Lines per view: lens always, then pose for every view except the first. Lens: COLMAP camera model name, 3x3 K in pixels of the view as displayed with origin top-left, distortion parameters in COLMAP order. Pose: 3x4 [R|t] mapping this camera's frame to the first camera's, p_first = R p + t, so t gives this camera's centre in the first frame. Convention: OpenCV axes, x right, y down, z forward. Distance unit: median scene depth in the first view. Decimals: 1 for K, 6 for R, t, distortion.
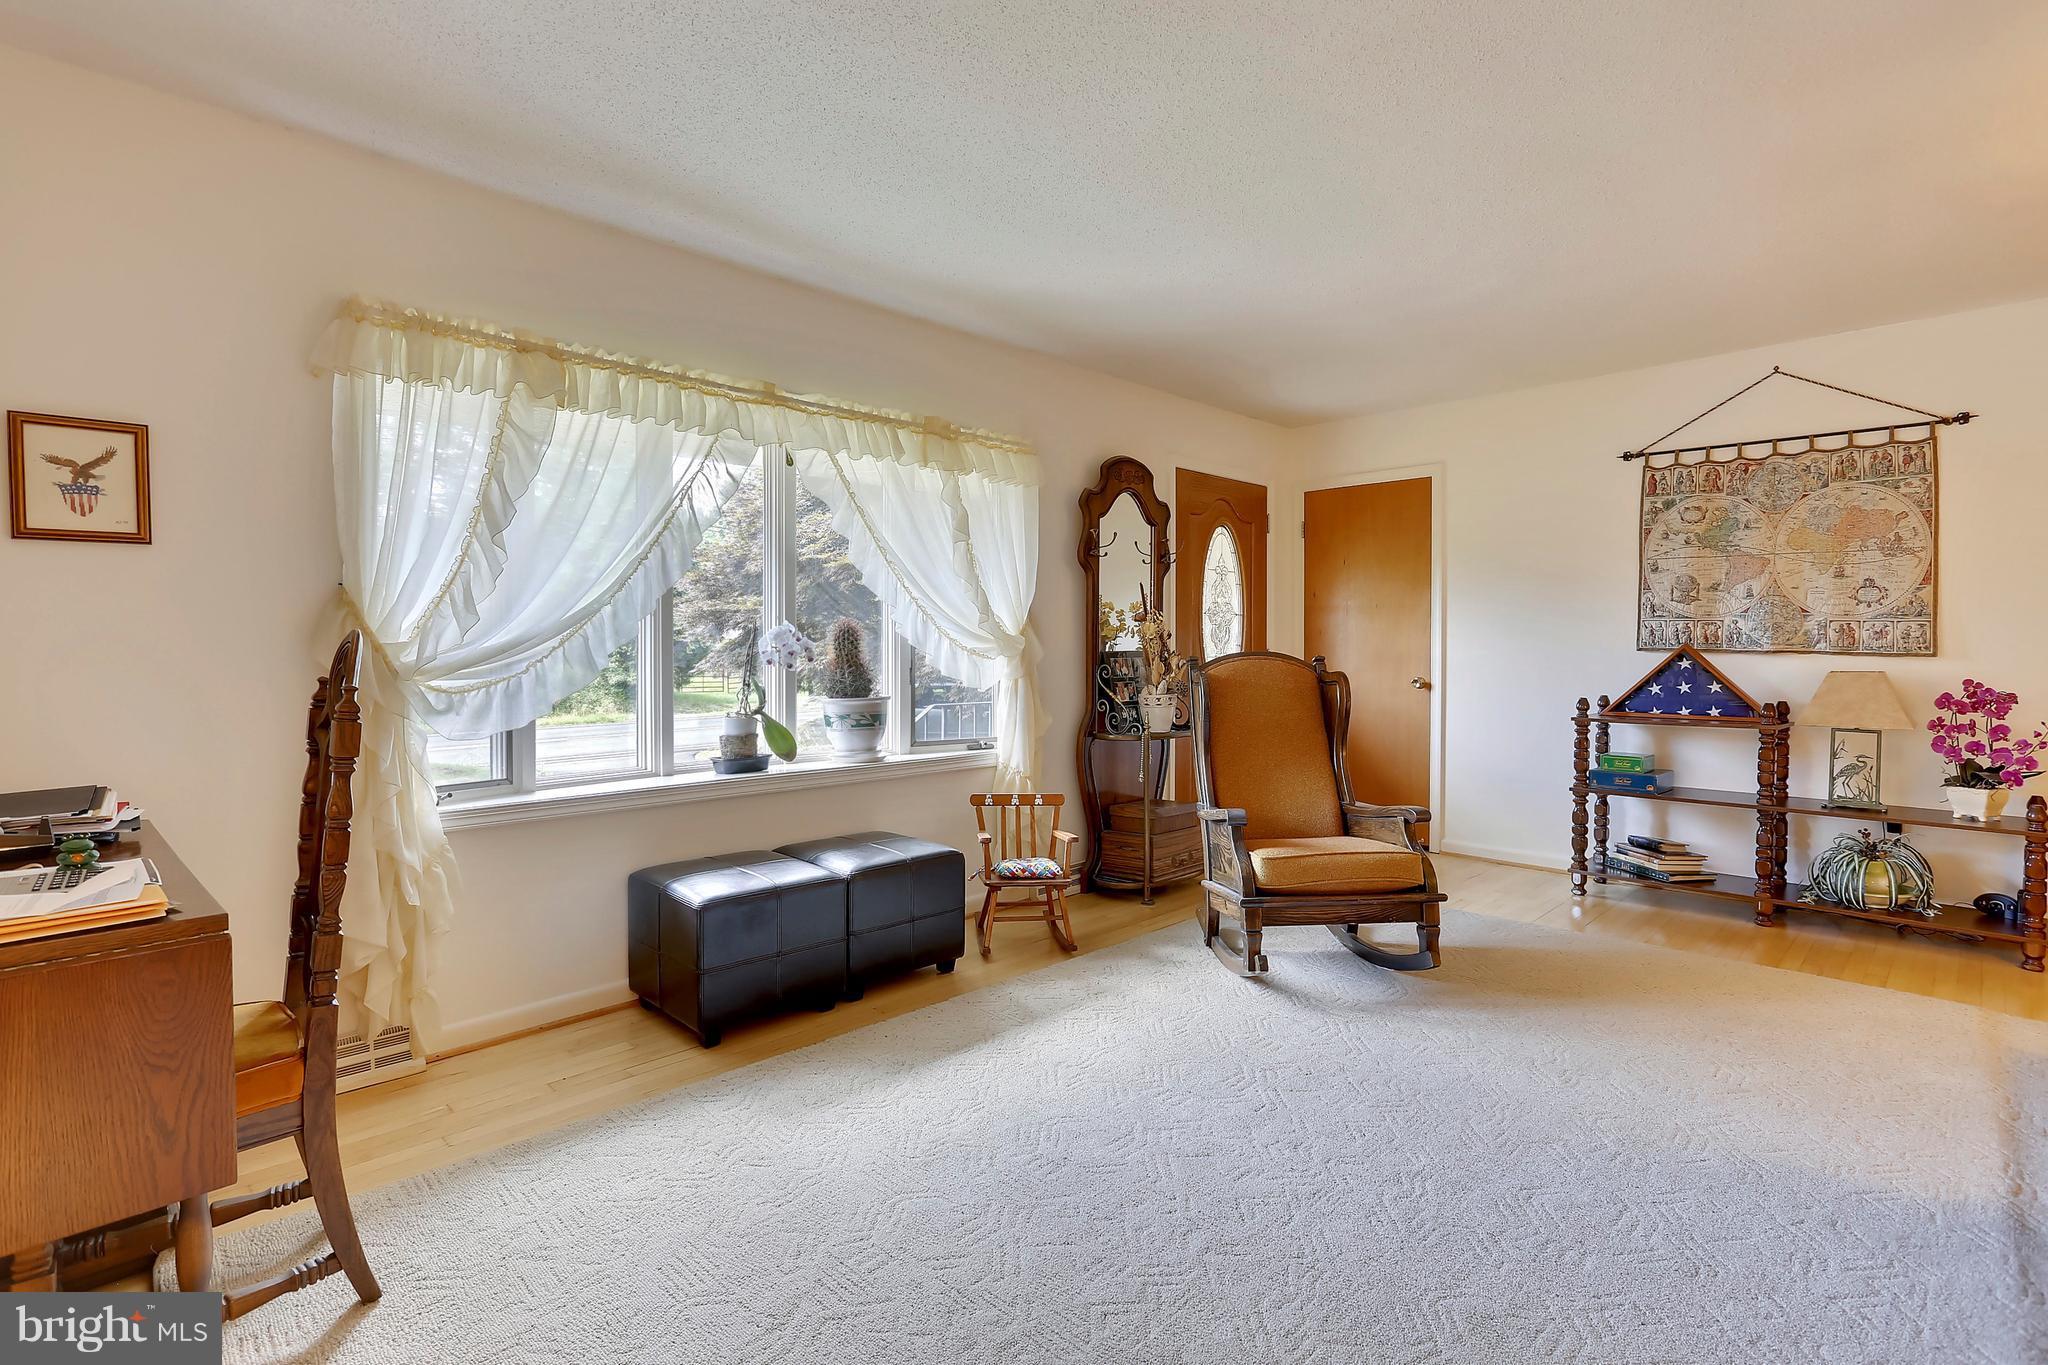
lens RADIAL K [[995.0, 0, 996.8], [0, 995.0, 672.6], [0, 0, 1]] dist [-0.000862, -0.000030]
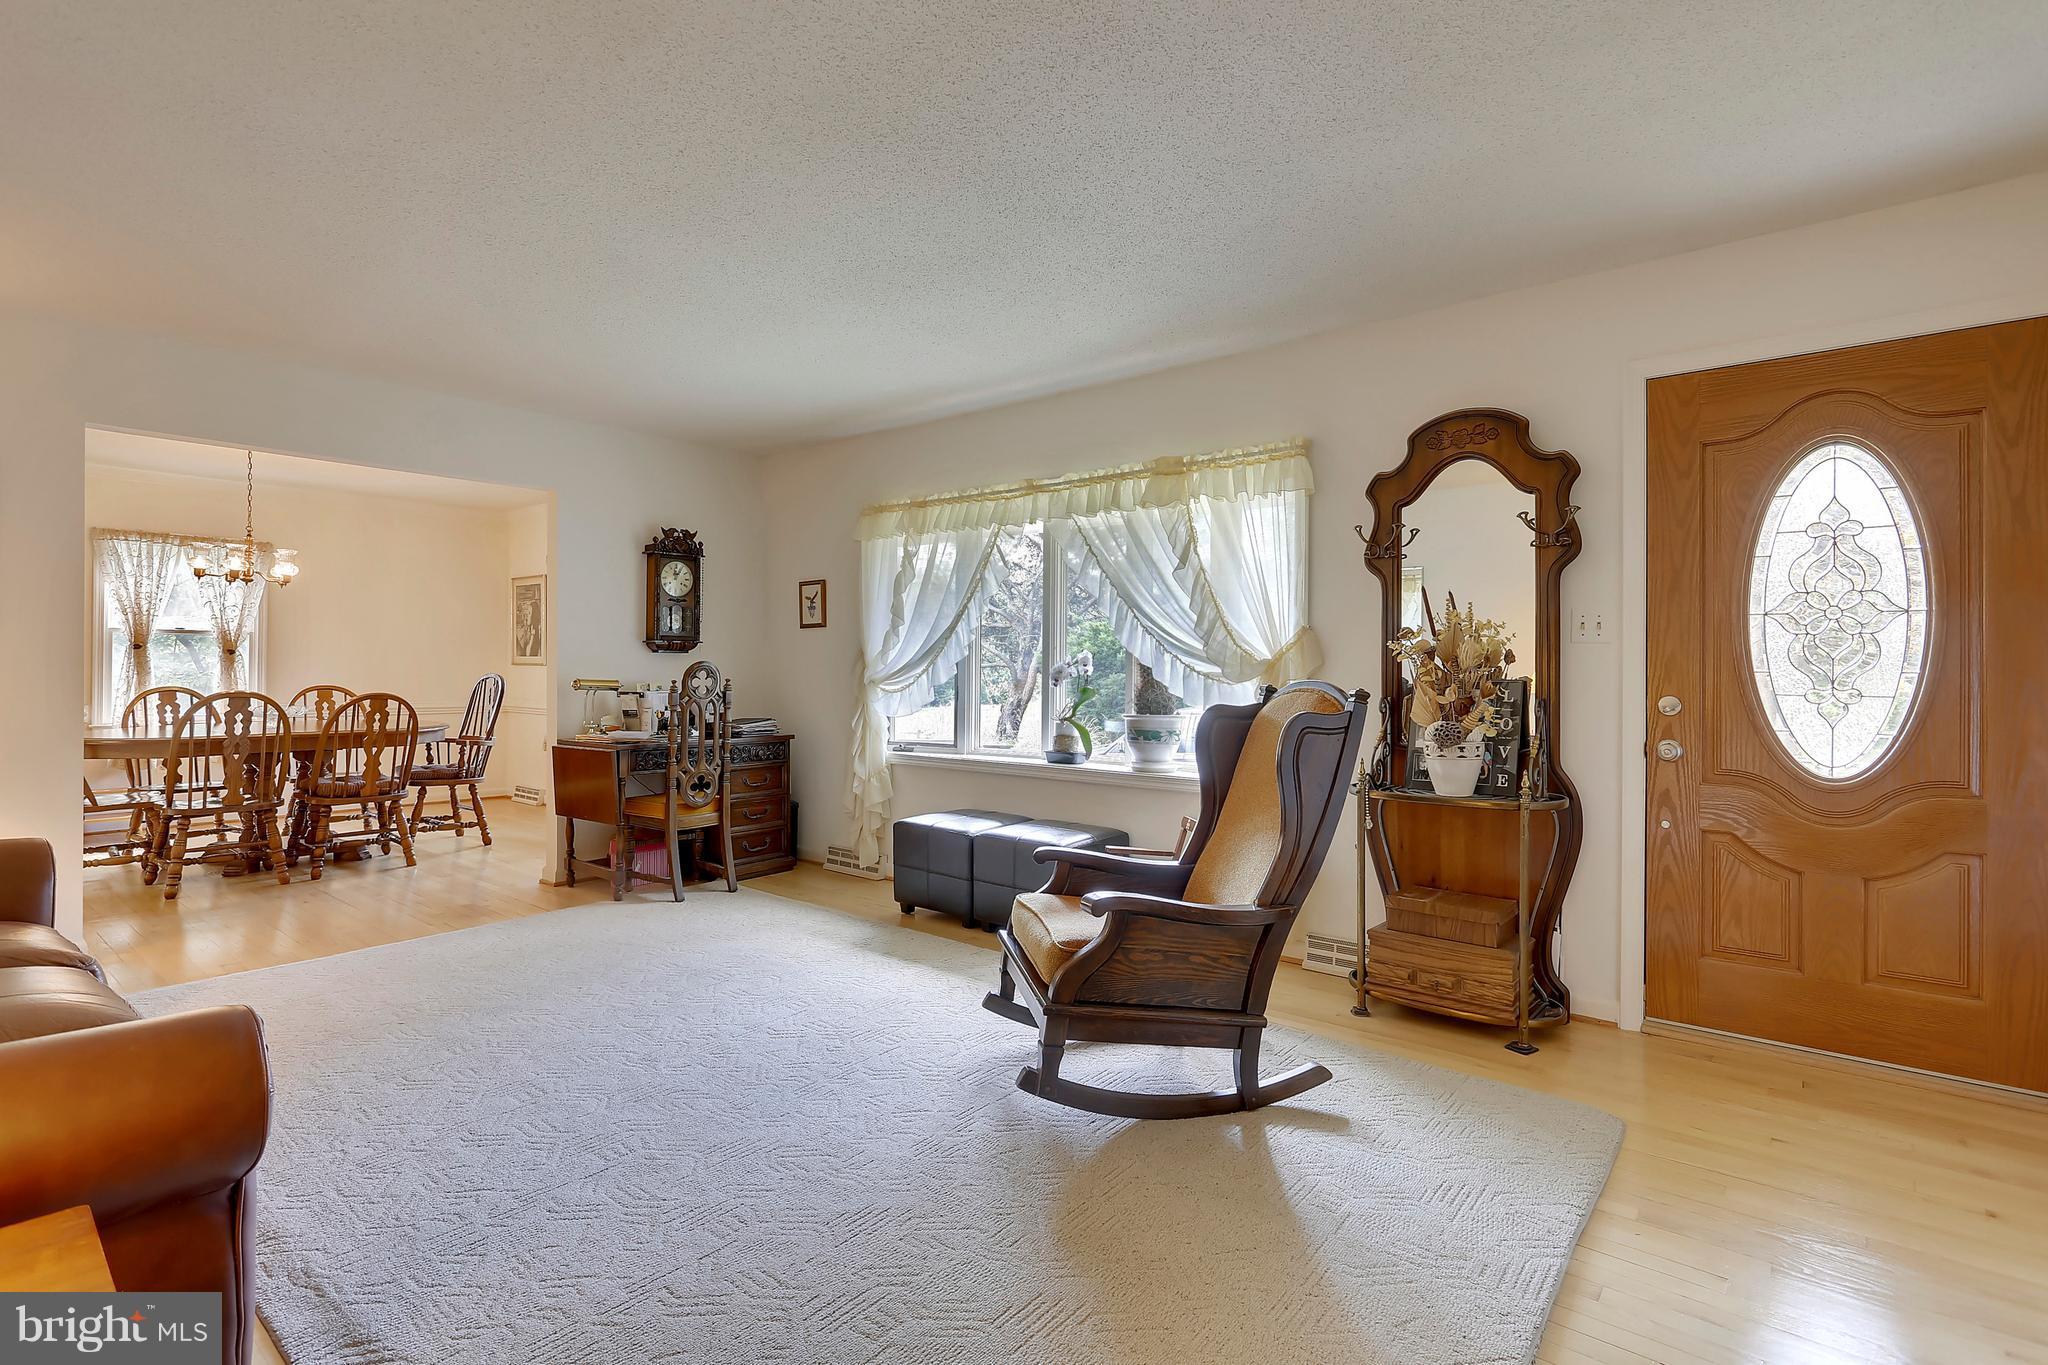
lens RADIAL K [[995.0, 0, 996.8], [0, 995.0, 672.6], [0, 0, 1]] dist [-0.000862, -0.000030]
pose [[0.077657, 0.009349, -0.996936, 1.702608], [-0.028665, 0.999564, 0.007141, -0.046617], [0.996568, 0.028023, 0.077891, 1.272063]]
